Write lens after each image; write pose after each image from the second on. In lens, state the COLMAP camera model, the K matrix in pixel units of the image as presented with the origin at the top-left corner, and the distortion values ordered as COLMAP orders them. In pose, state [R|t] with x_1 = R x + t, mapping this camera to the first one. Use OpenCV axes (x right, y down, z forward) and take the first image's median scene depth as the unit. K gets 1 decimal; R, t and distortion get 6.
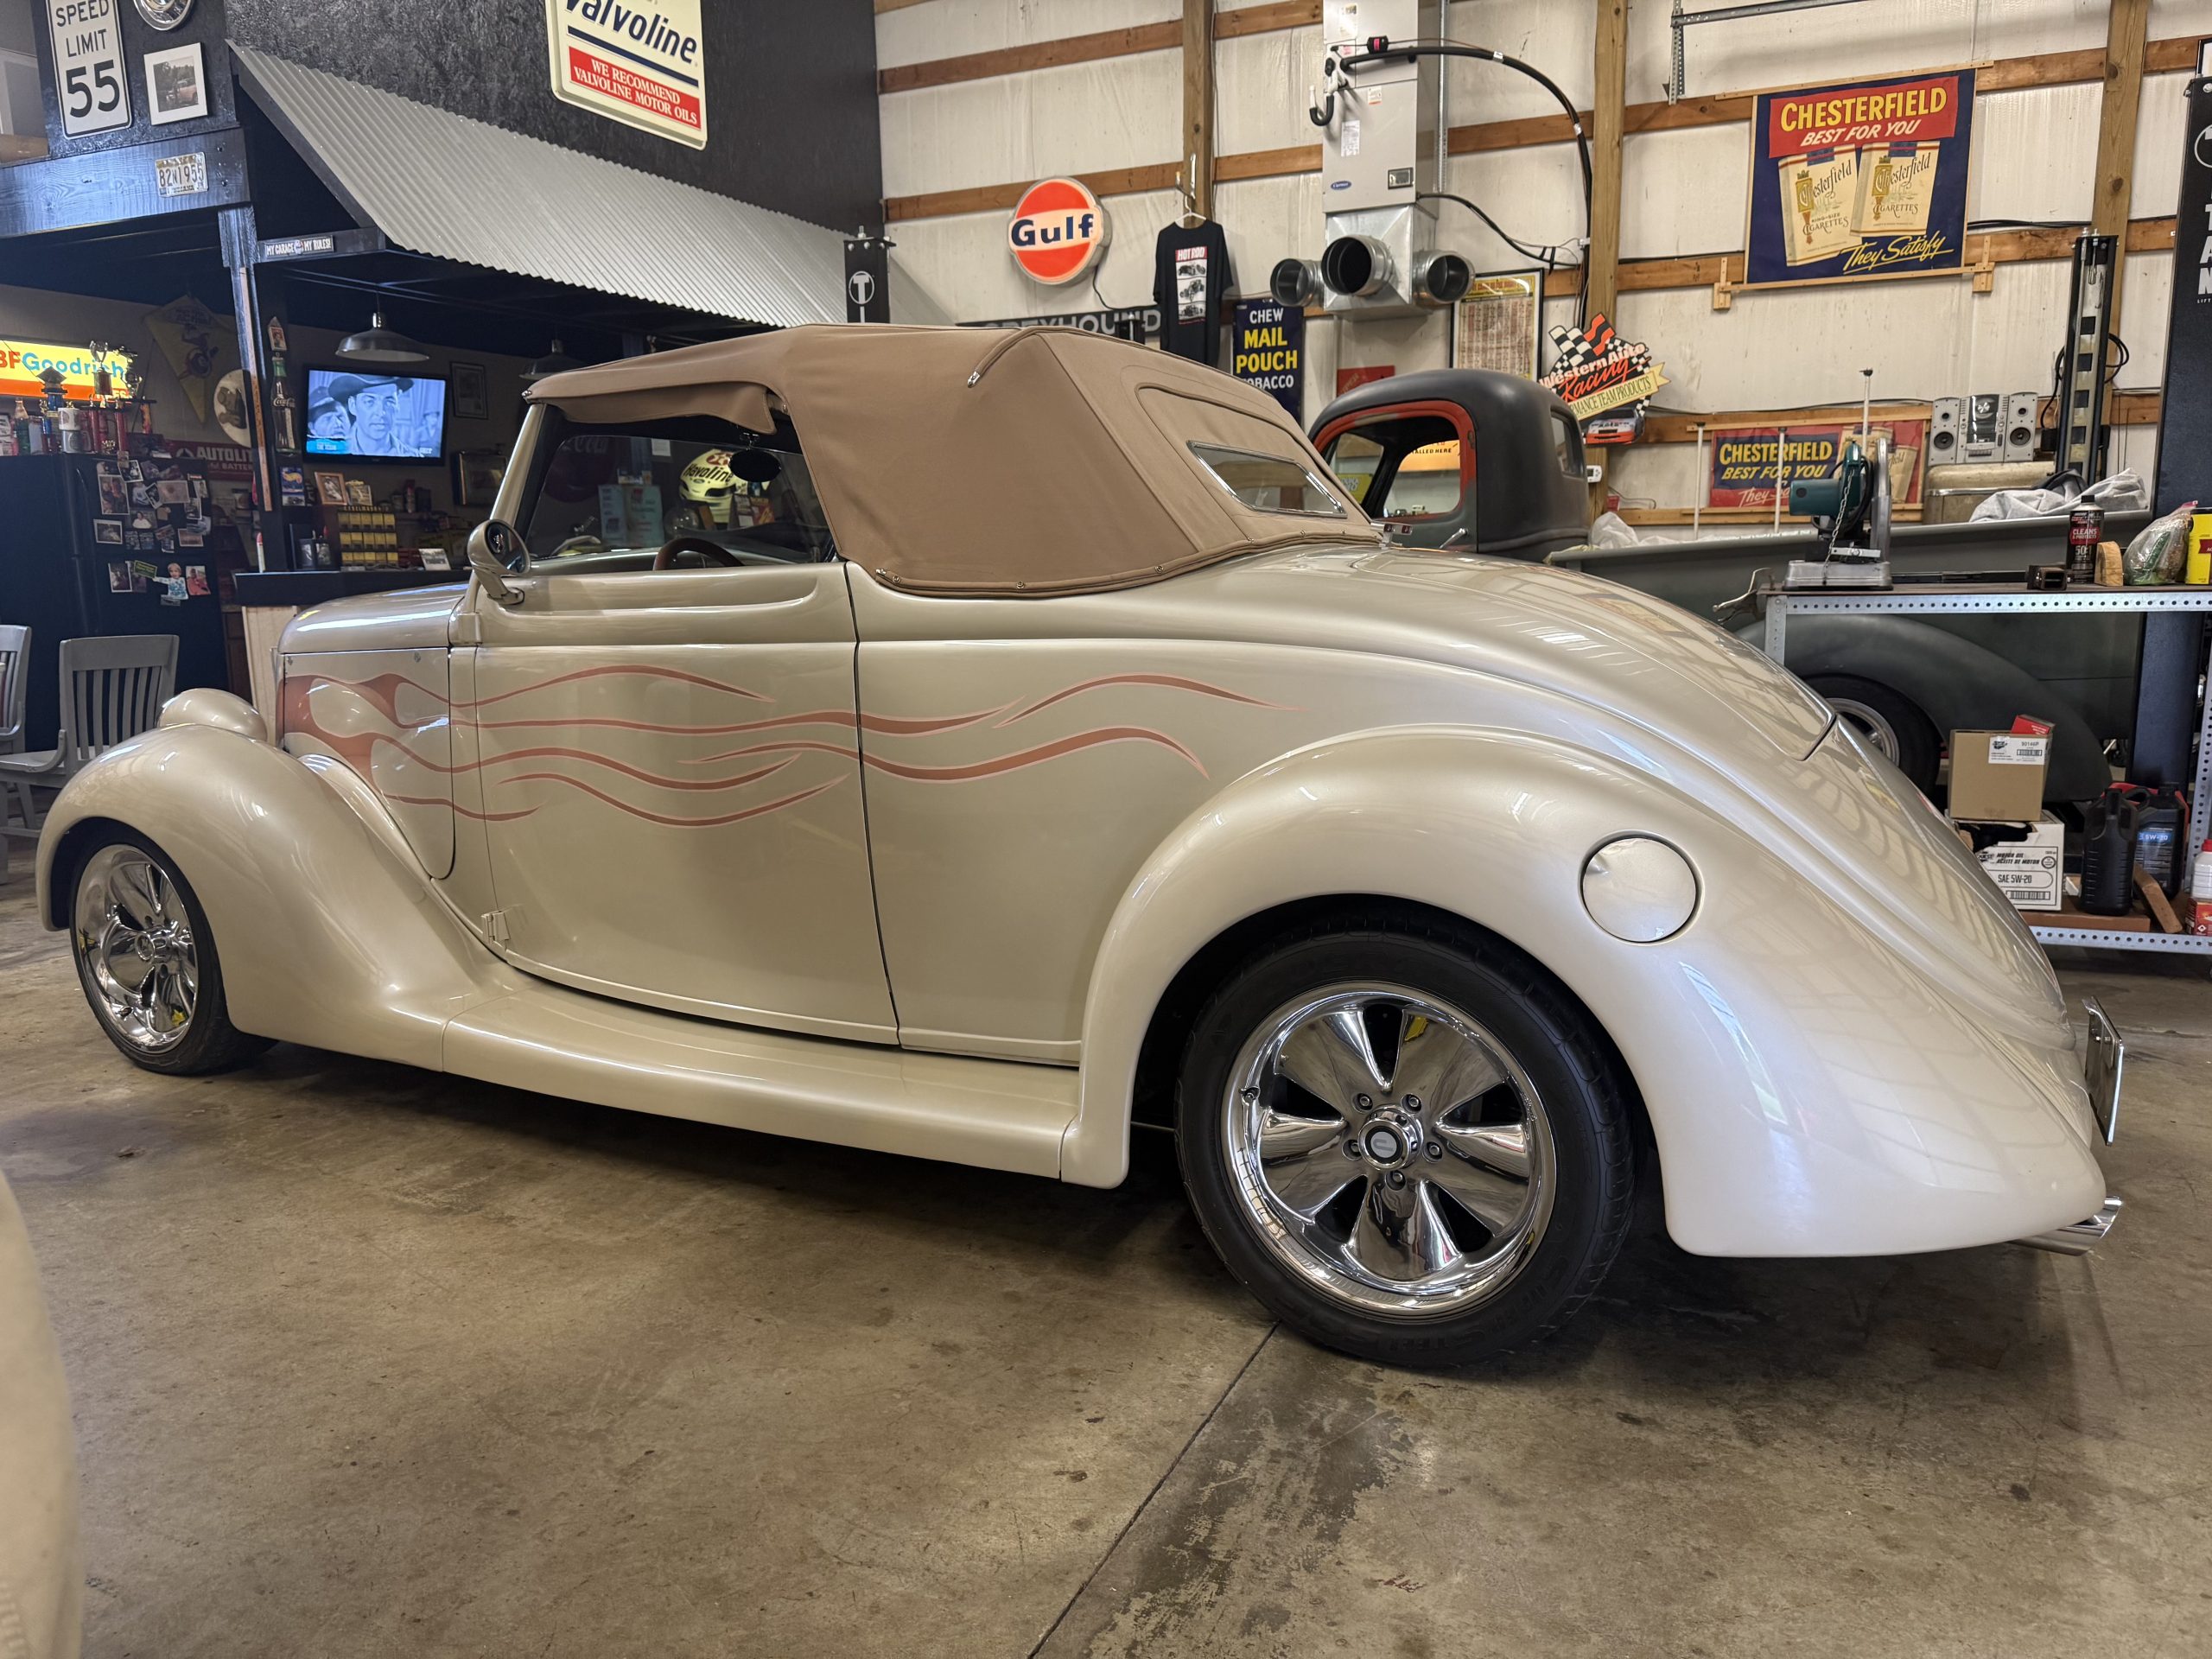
lens RADIAL K [[1572.2, 0, 1112.9], [0, 1572.2, 815.6], [0, 0, 1]] dist [0.003227, -0.011522]
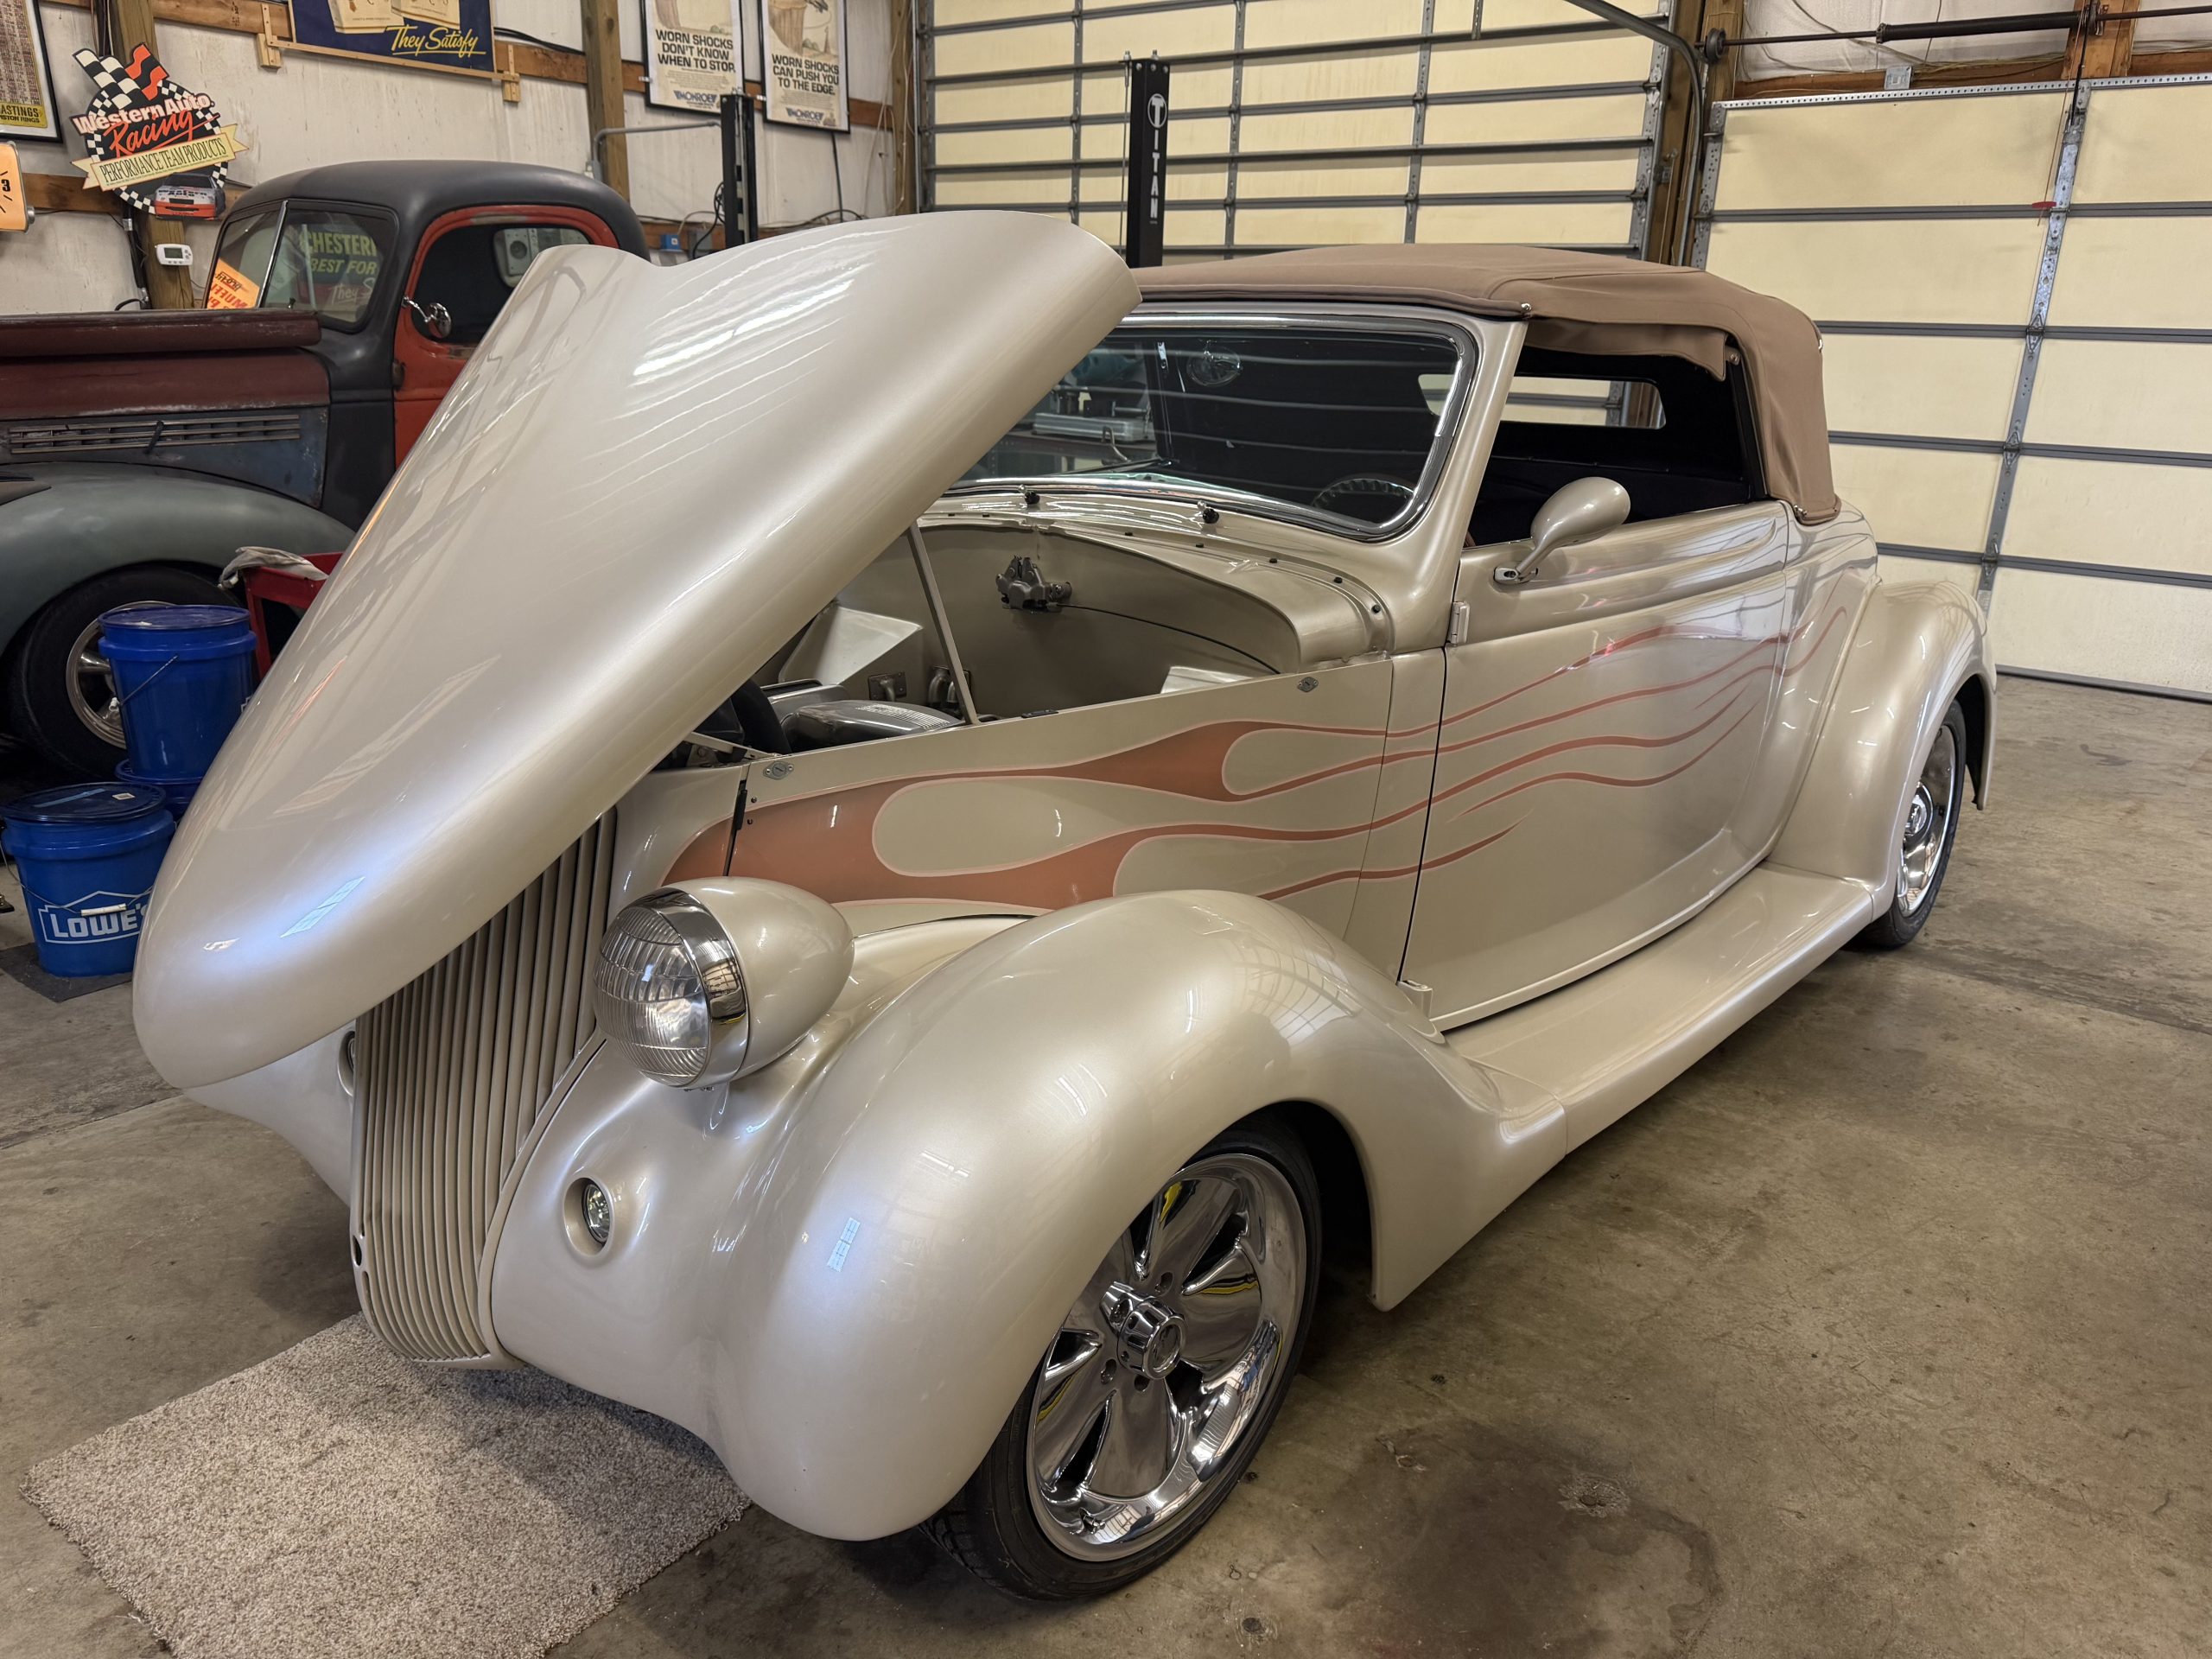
lens RADIAL K [[1575.8, 0, 1116.0], [0, 1575.8, 809.3], [0, 0, 1]] dist [0.000513, -0.007981]
pose [[0.240846, -0.266602, 0.933229, -0.436918], [0.120810, 0.962290, 0.243726, -0.087919], [-0.963015, 0.054043, 0.263973, 0.362349]]
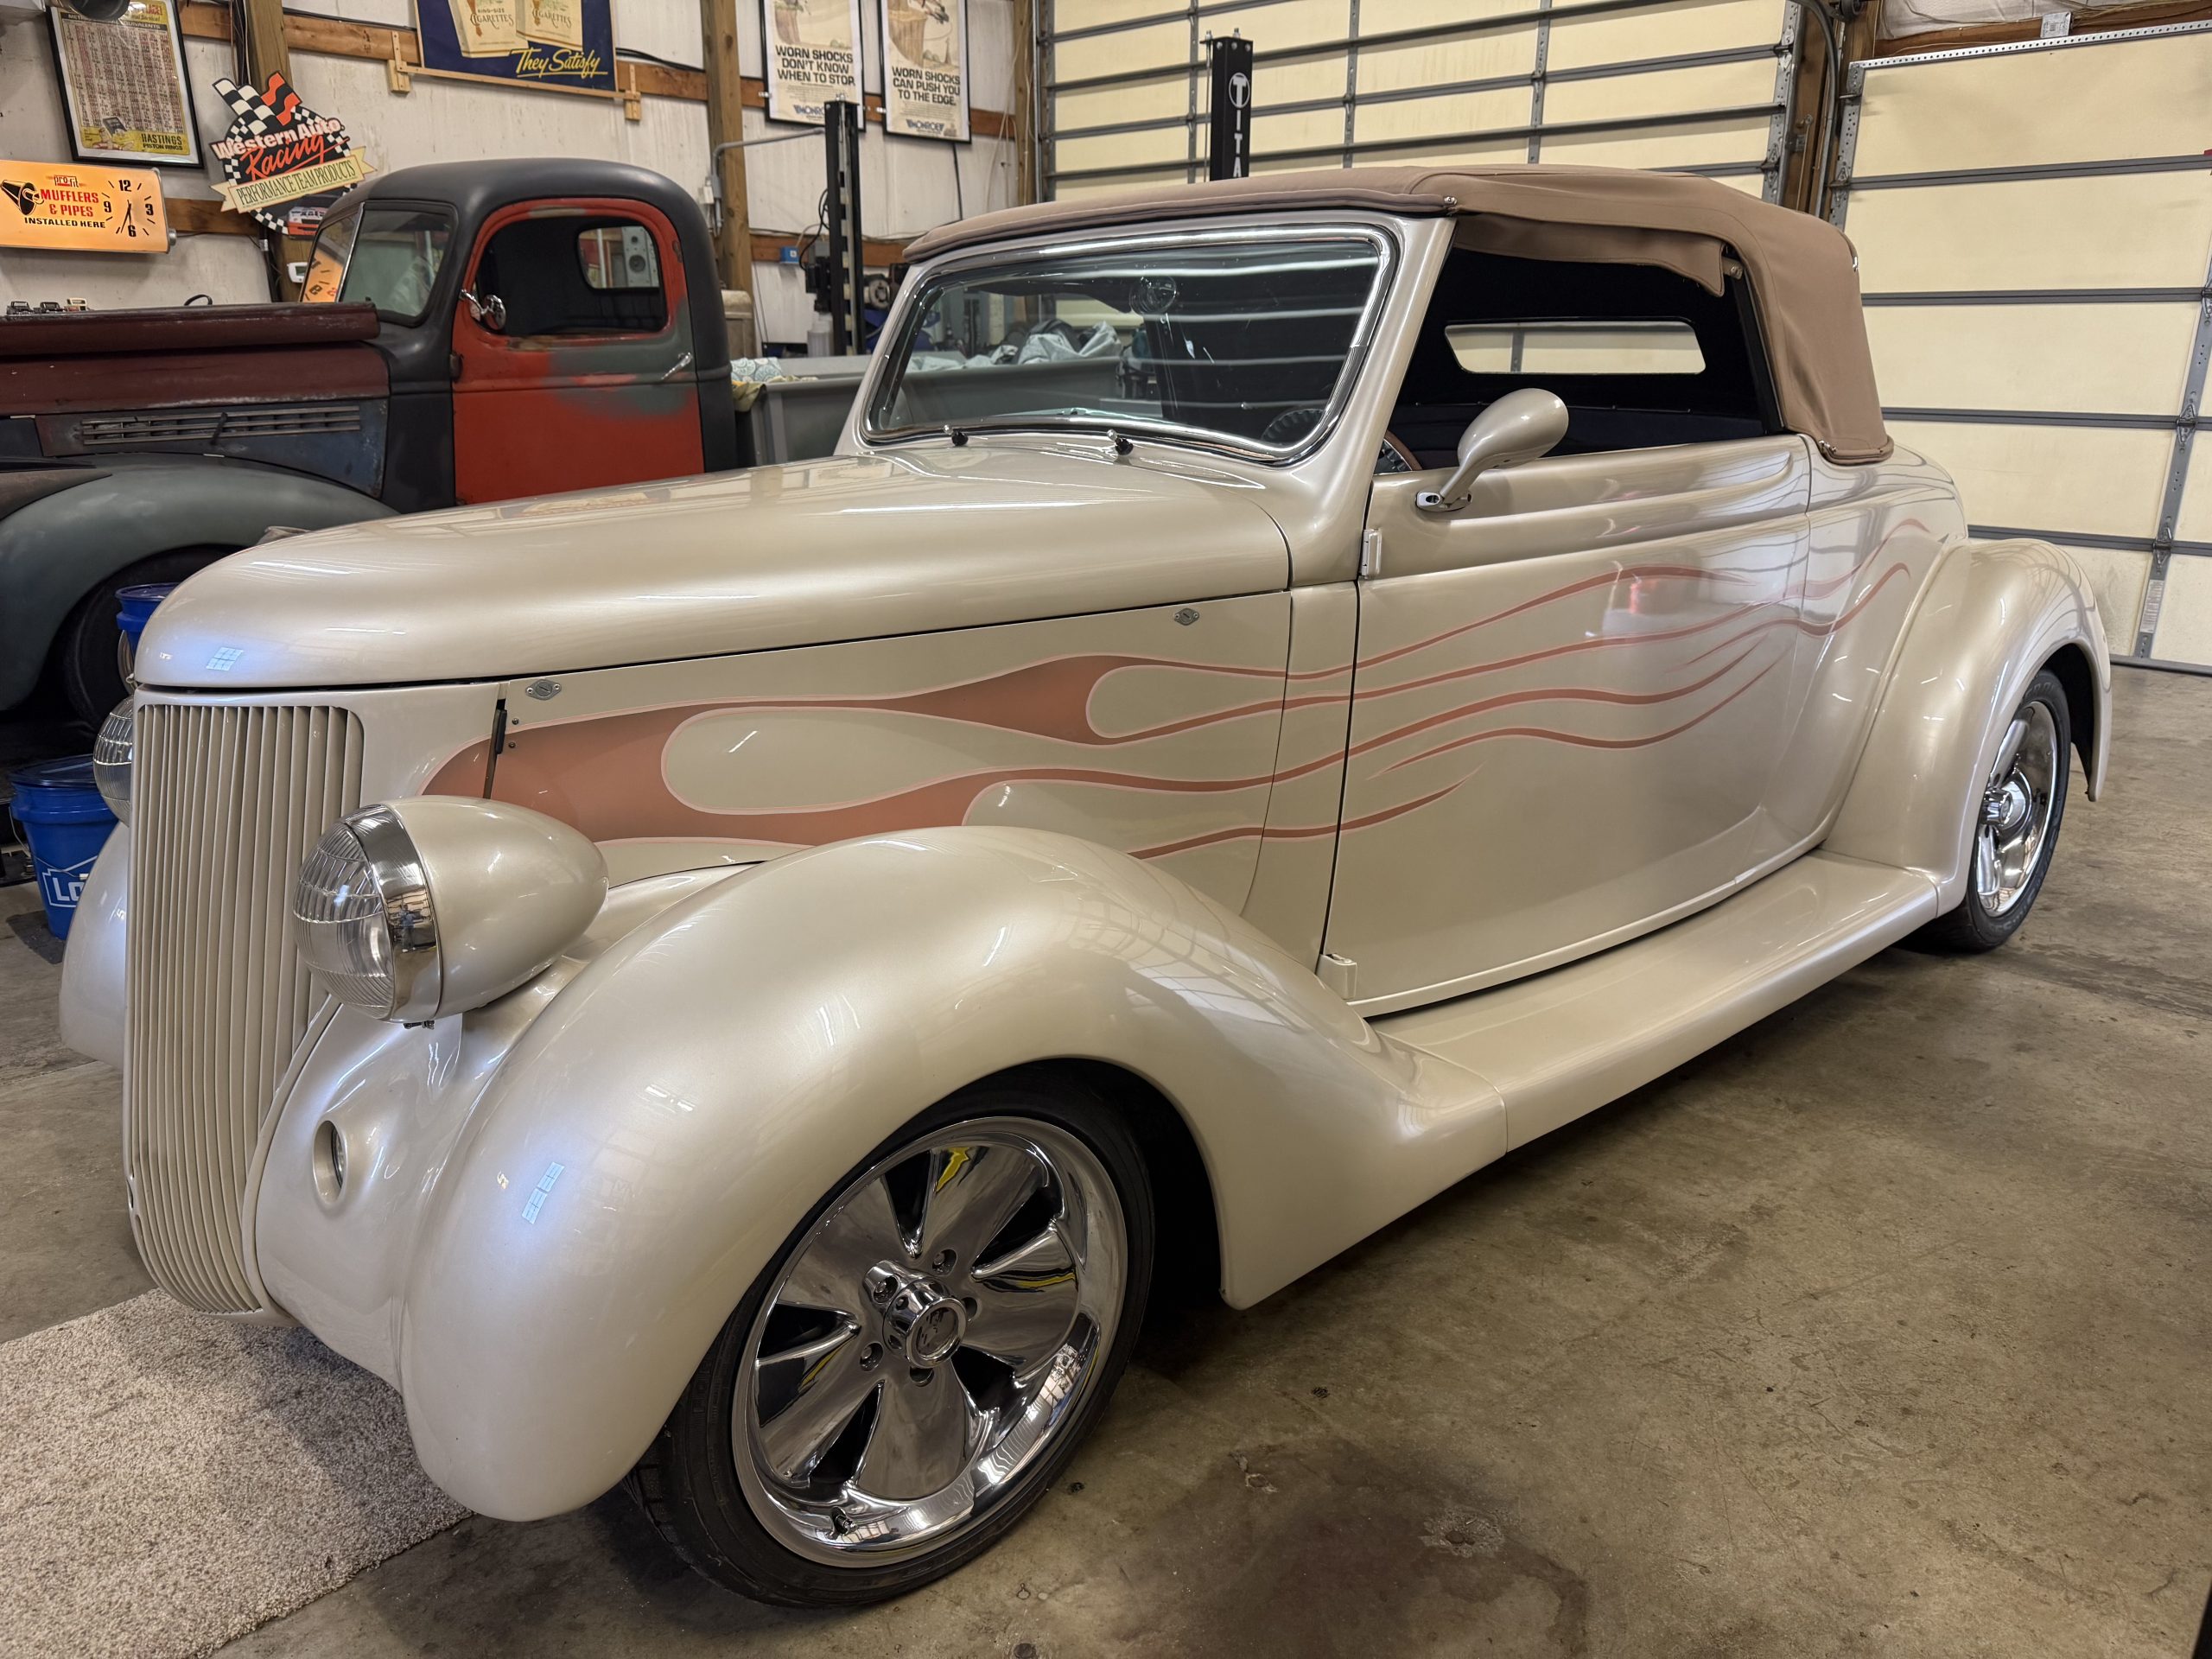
lens RADIAL K [[1572.2, 0, 1112.9], [0, 1572.2, 815.6], [0, 0, 1]] dist [0.003227, -0.011522]
pose [[0.348976, -0.252096, 0.902587, -0.404342], [0.137424, 0.966492, 0.216812, -0.063827], [-0.927001, 0.048375, 0.371927, 0.322705]]
